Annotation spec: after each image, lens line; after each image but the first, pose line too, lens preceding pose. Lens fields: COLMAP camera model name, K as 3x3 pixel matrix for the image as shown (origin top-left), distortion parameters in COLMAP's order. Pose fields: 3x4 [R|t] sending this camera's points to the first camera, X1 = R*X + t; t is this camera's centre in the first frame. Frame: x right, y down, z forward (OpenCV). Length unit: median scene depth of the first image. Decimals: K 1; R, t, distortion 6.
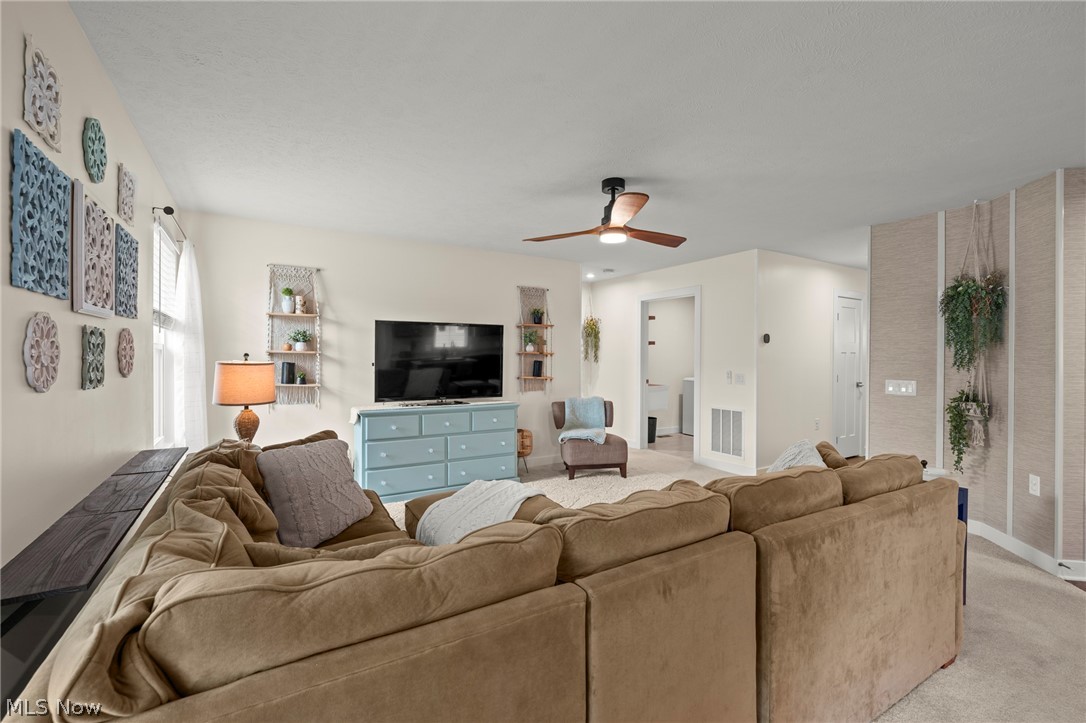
lens RADIAL K [[463.8, 0, 543.6], [0, 463.8, 357.9], [0, 0, 1]] dist [-0.001606, -0.000109]
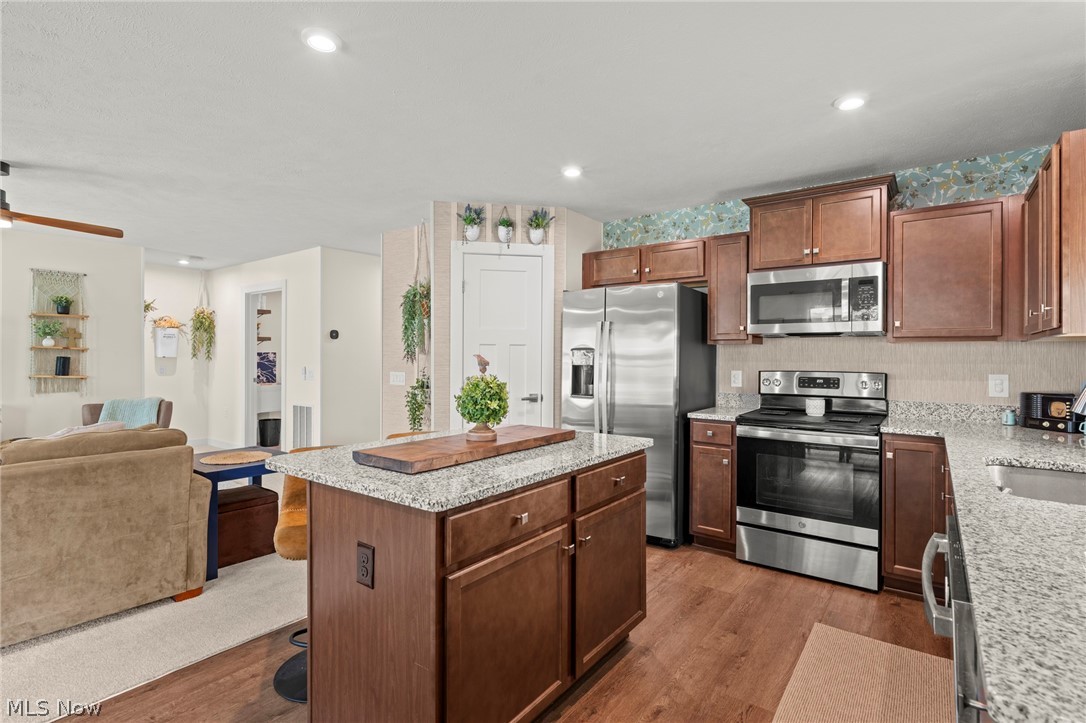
lens RADIAL K [[524.1, 0, 543.7], [0, 524.1, 359.3], [0, 0, 1]] dist [0.003740, 0.000520]
pose [[0.929468, -0.002676, 0.368893, 0.583982], [0.002745, 0.999996, 0.000336, 0.016394], [-0.368892, 0.000701, 0.929472, -0.299407]]
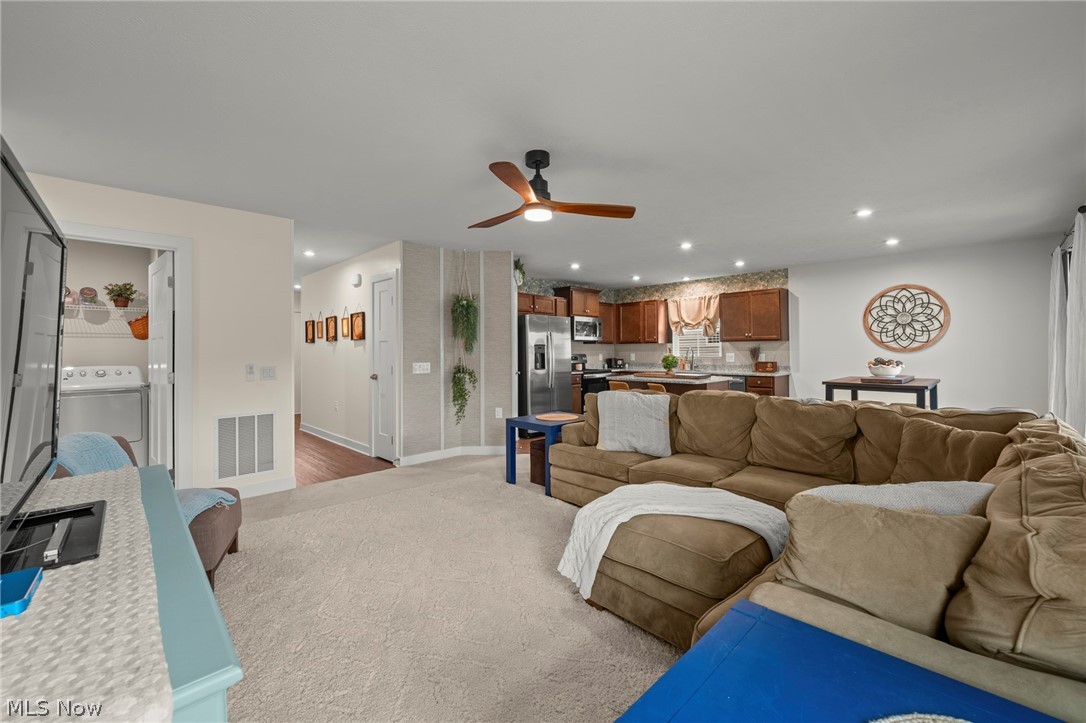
lens RADIAL K [[452.3, 0, 543.7], [0, 452.3, 346.5], [0, 0, 1]] dist [0.000639, 0.000006]
pose [[-0.226744, 0.004411, 0.973944, -0.553863], [0.010364, 0.999944, -0.002116, 0.007554], [-0.973899, 0.009615, -0.226777, 0.883375]]
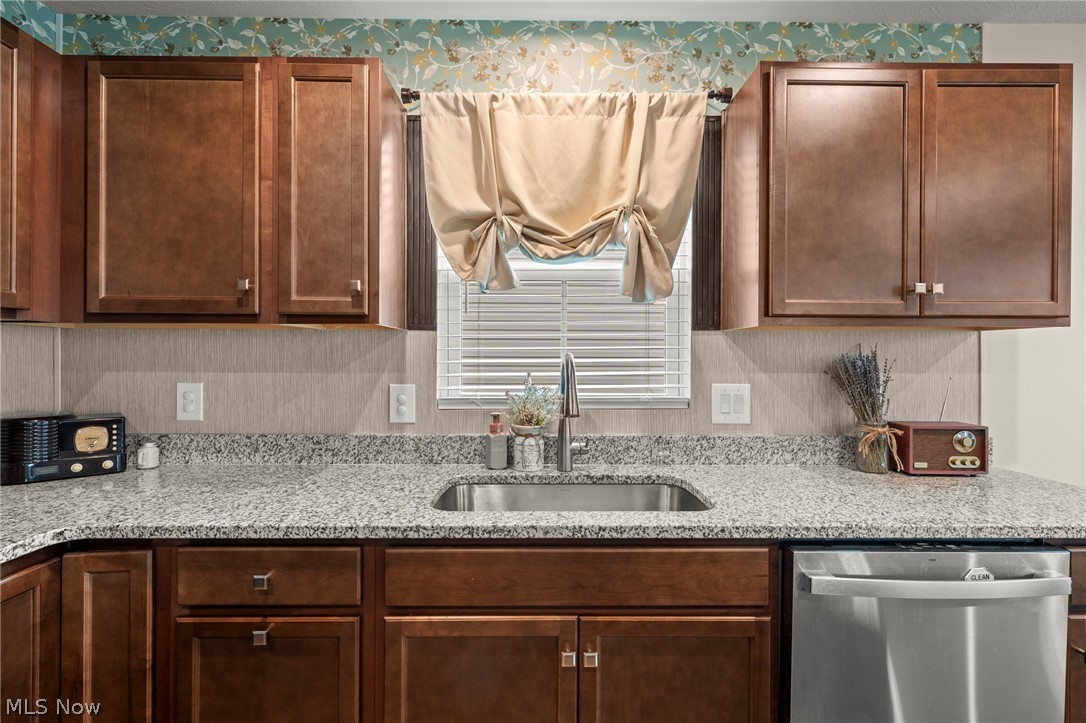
lens RADIAL K [[502.1, 0, 544.9], [0, 502.1, 358.4], [0, 0, 1]] dist [0.002380, 0.000075]
pose [[-0.855576, -0.007200, 0.517628, 0.925625], [-0.005807, 0.999974, 0.004310, 0.016082], [-0.517645, 0.000681, -0.855595, 0.212901]]
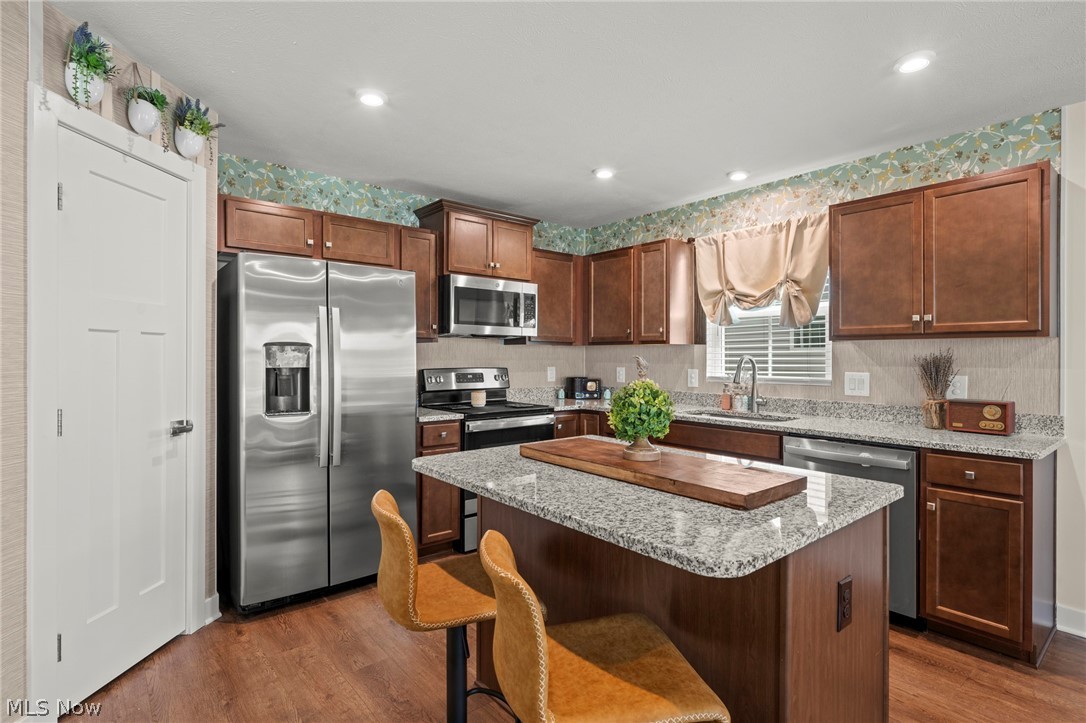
lens RADIAL K [[536.0, 0, 545.5], [0, 536.0, 359.1], [0, 0, 1]] dist [0.001141, -0.000048]
pose [[-0.141631, -0.010734, 0.989861, 0.308244], [0.000968, 0.999939, 0.010982, 0.010319], [-0.989919, 0.002513, -0.141612, 0.321399]]
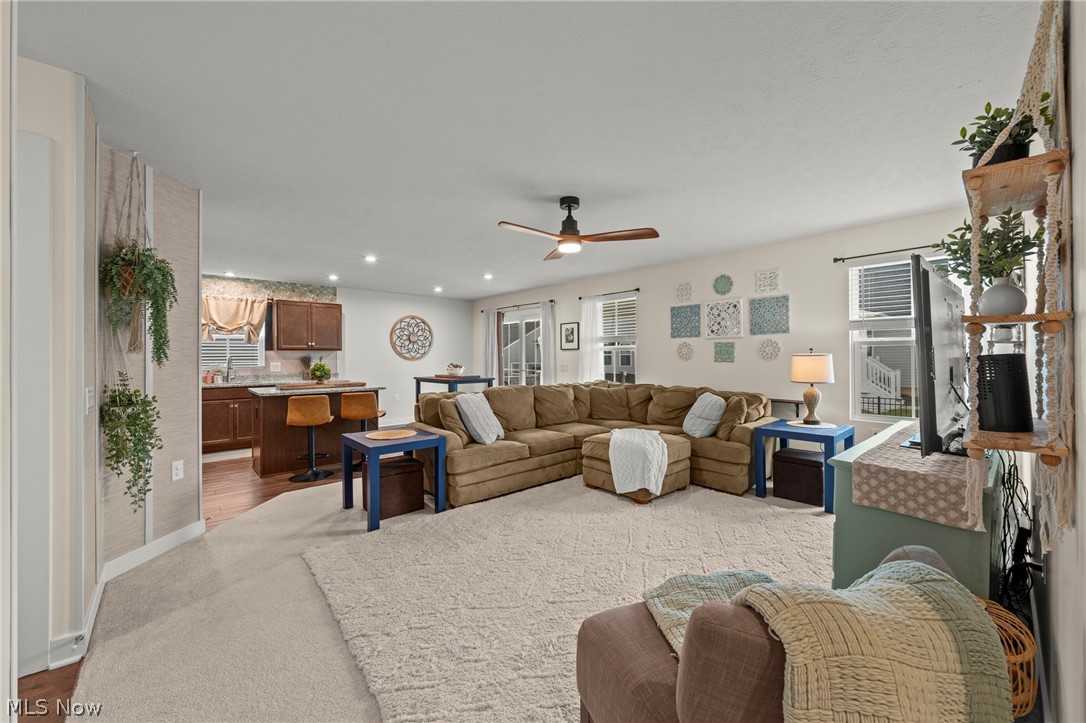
lens RADIAL K [[412.5, 0, 544.7], [0, 412.5, 356.0], [0, 0, 1]] dist [-0.000038, 0.000003]
pose [[-0.983945, -0.001027, -0.178467, 0.291637], [-0.001329, 0.999998, 0.001574, 0.009721], [0.178465, 0.001785, -0.983945, 1.474081]]
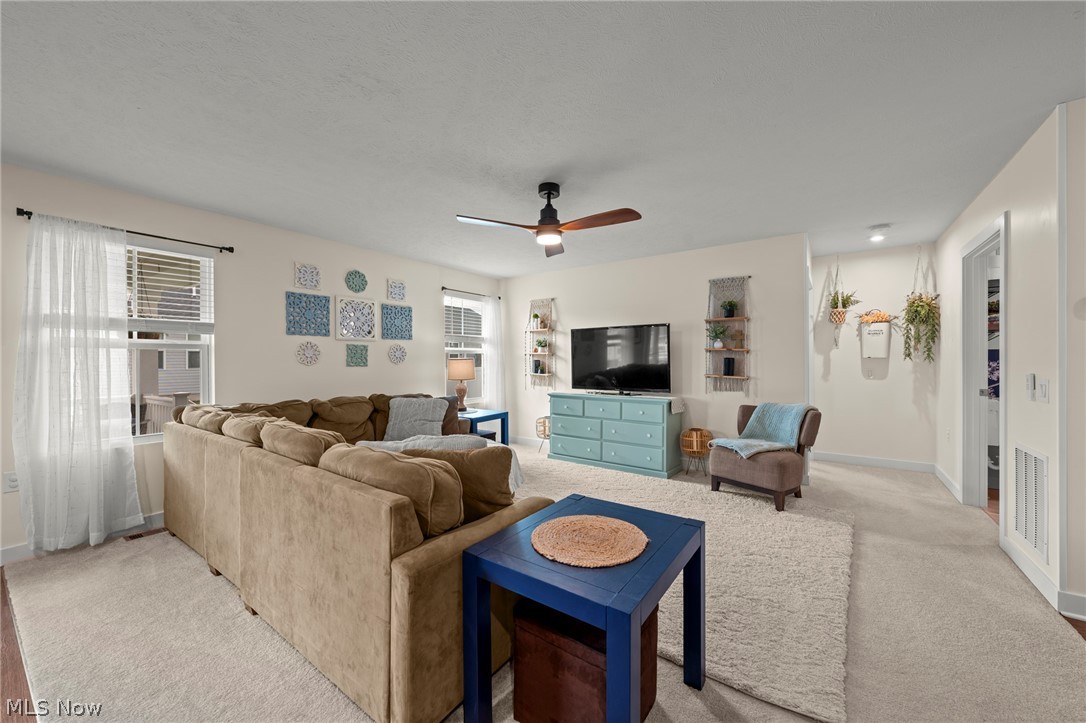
lens RADIAL K [[409.0, 0, 545.2], [0, 409.0, 362.1], [0, 0, 1]] dist [-0.002229, -0.000122]
pose [[0.396253, -0.002389, -0.918138, 0.744857], [0.001295, 0.999997, -0.002043, 0.019673], [0.918140, -0.000380, 0.396255, 0.449918]]
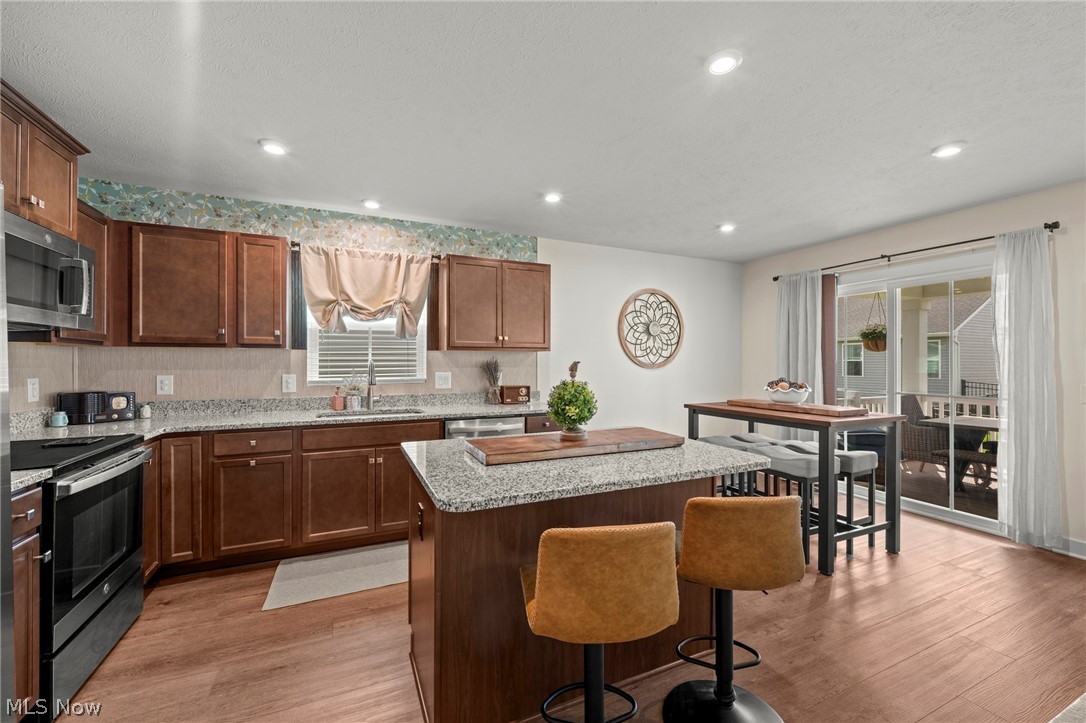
lens RADIAL K [[437.0, 0, 546.5], [0, 437.0, 360.5], [0, 0, 1]] dist [-0.001516, -0.000137]
pose [[-0.992607, -0.006006, 0.121228, 0.687213], [-0.005651, 0.999979, 0.003276, 0.009689], [-0.121245, 0.002567, -0.992619, 0.643309]]
